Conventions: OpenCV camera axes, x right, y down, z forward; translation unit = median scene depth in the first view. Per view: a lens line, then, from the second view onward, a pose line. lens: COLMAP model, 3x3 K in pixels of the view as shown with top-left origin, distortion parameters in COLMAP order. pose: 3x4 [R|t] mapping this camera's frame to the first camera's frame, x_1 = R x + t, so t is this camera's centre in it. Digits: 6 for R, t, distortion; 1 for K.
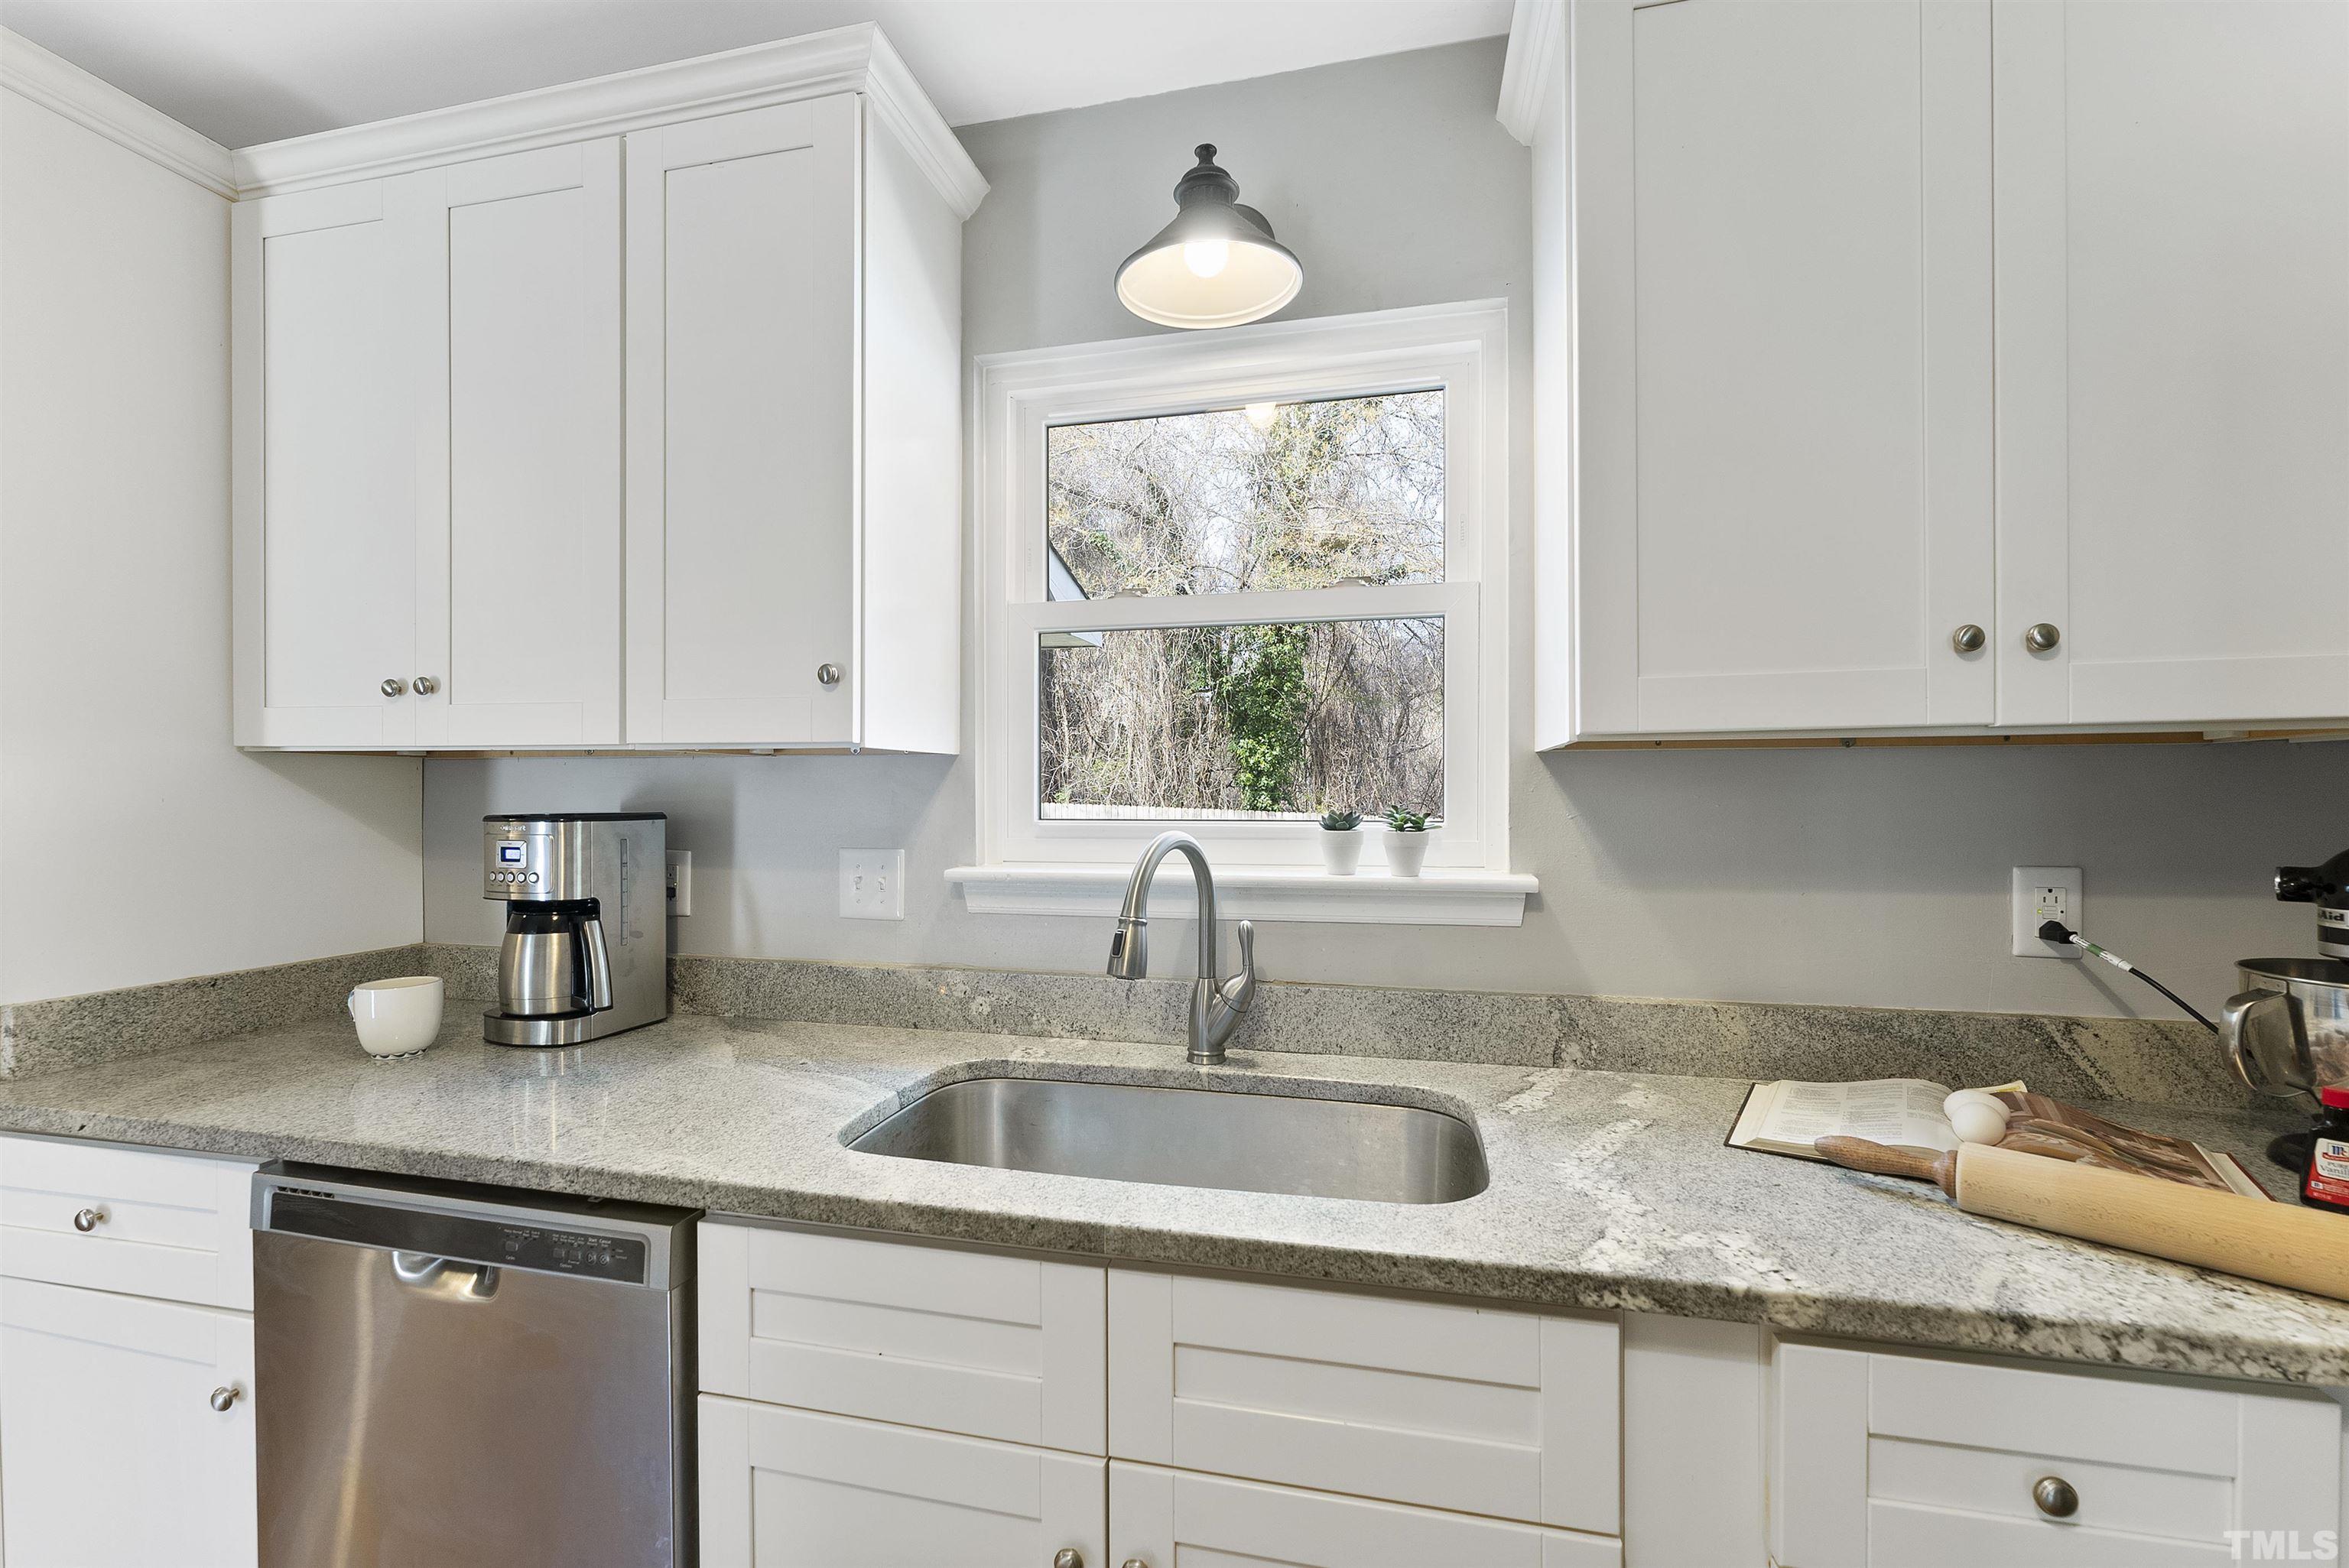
lens RADIAL K [[949.6, 0, 1182.4], [0, 949.6, 799.9], [0, 0, 1]] dist [-0.001297, -0.000163]
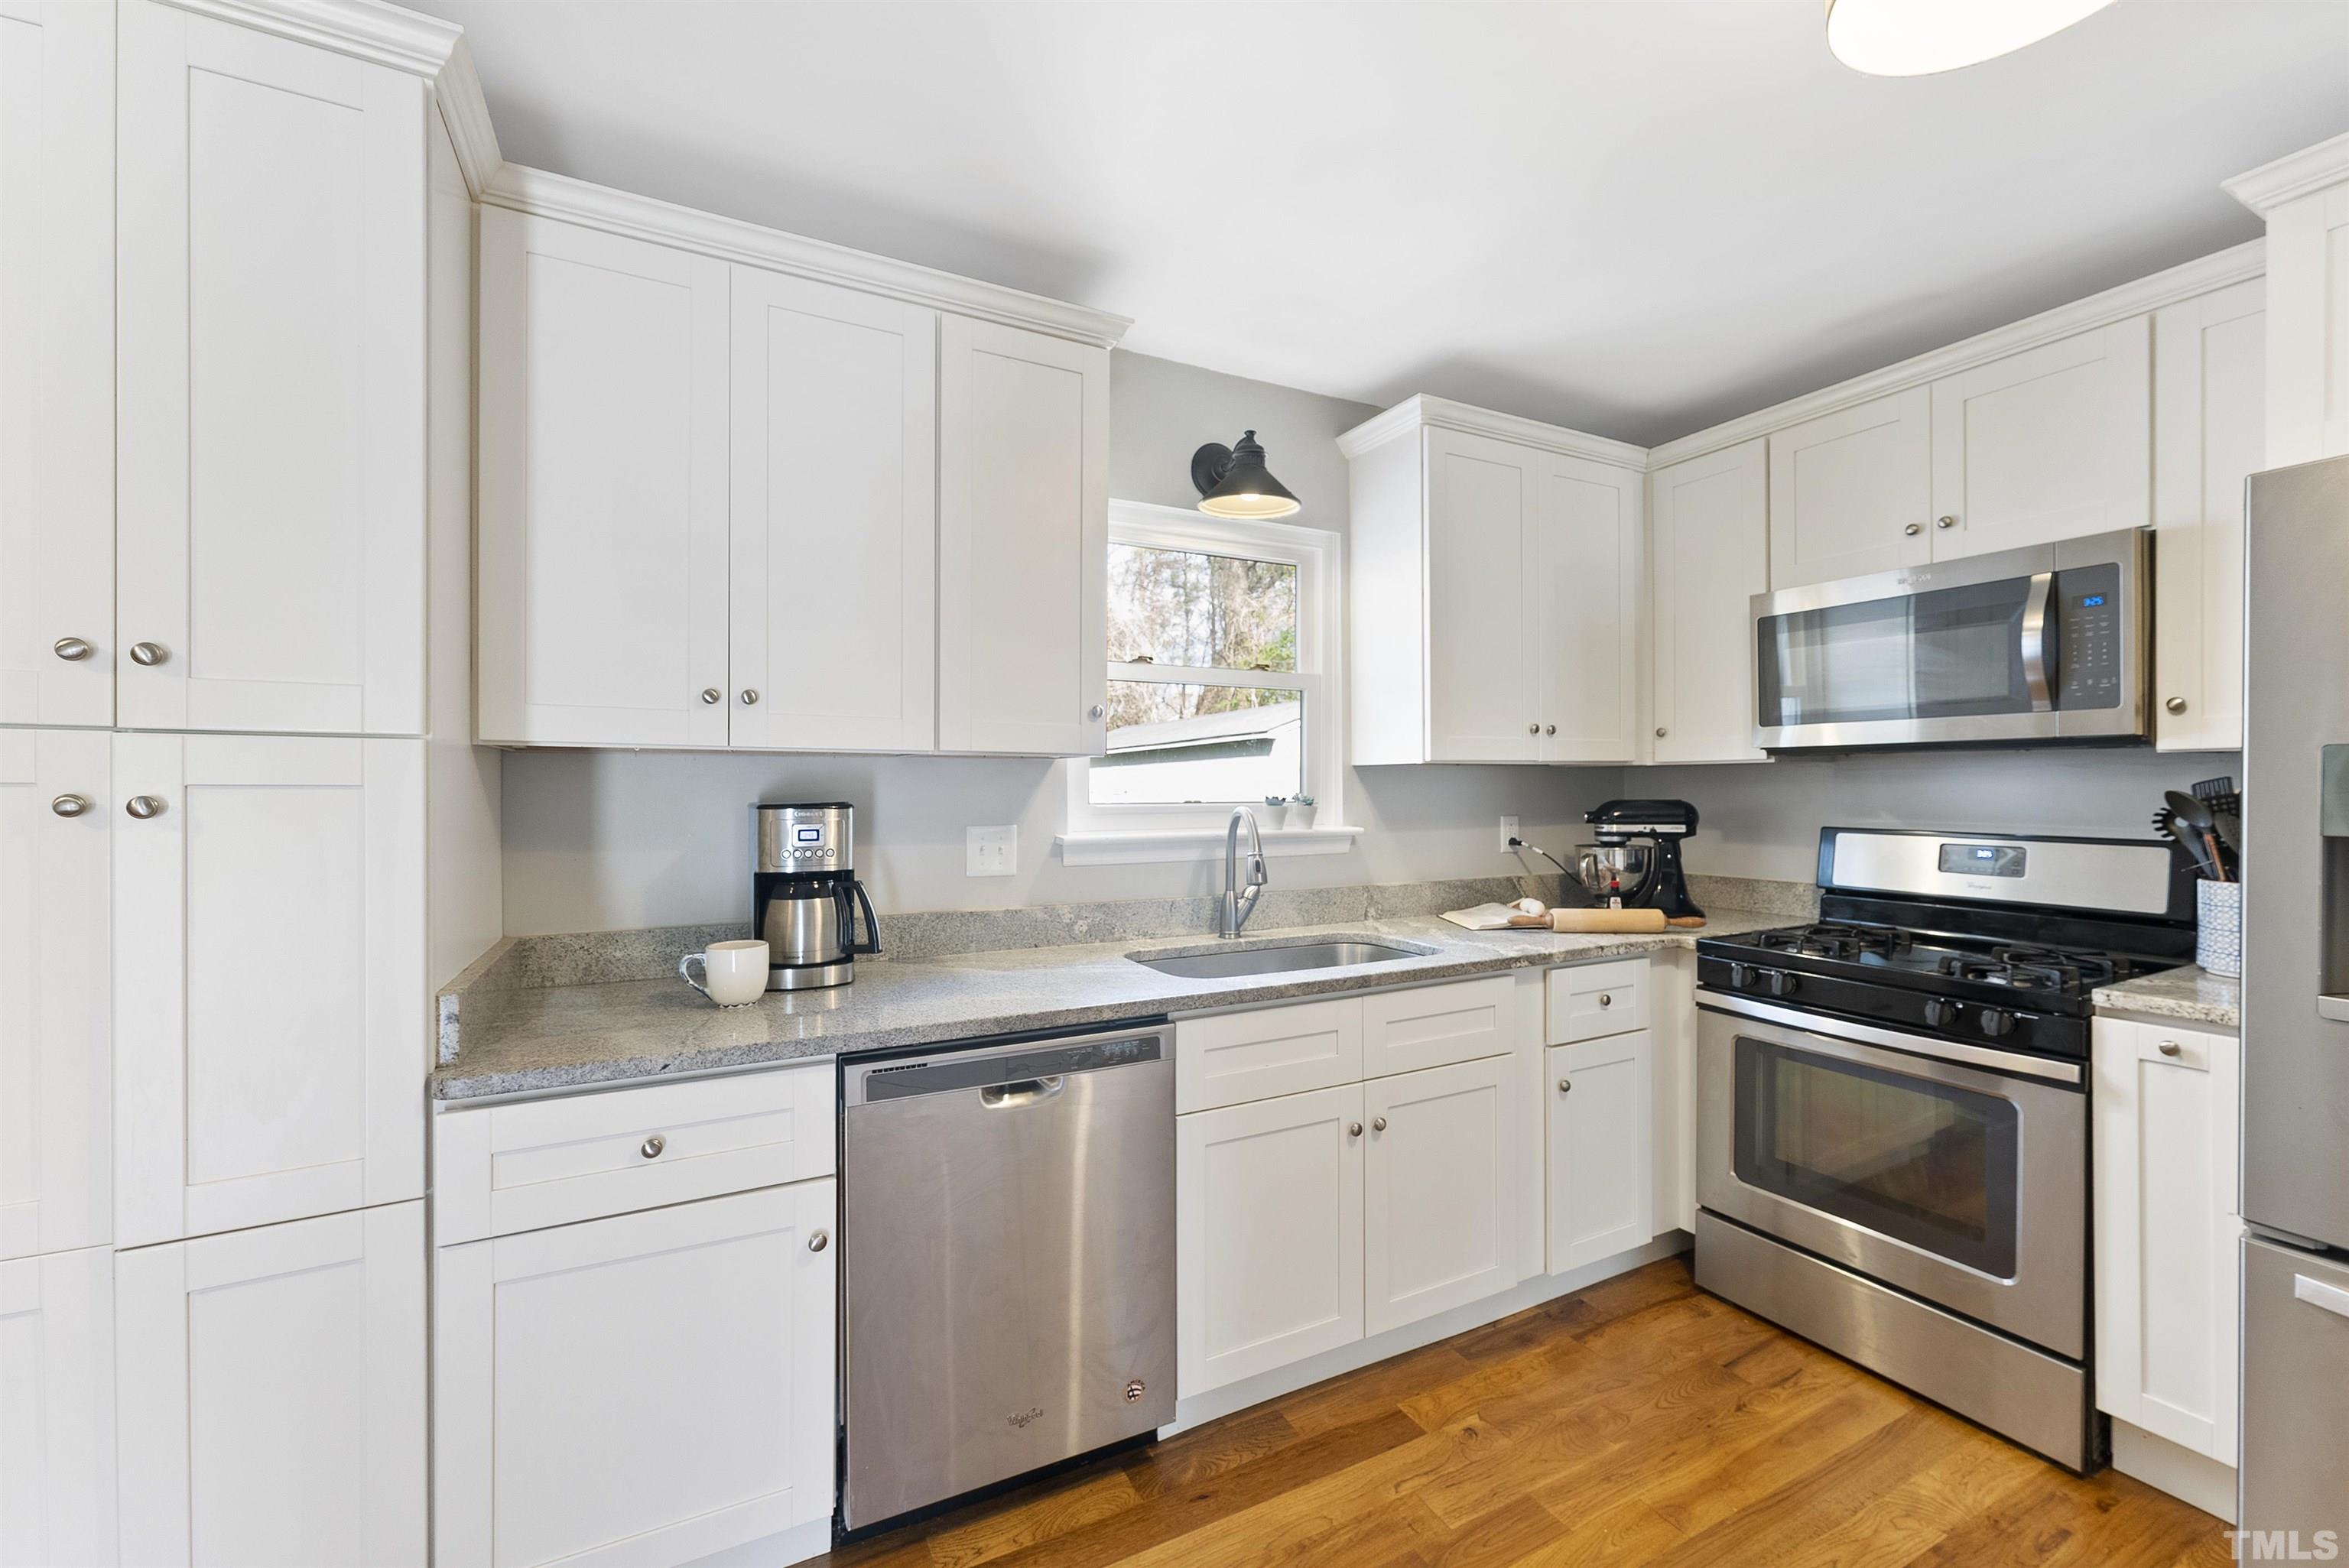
lens RADIAL K [[949.2, 0, 1171.1], [0, 949.2, 790.4], [0, 0, 1]] dist [-0.001124, 0.000038]
pose [[0.762652, -0.004213, 0.646795, -1.624366], [0.003568, 0.999991, 0.002307, -0.003953], [-0.646799, 0.000549, 0.762660, -0.368686]]
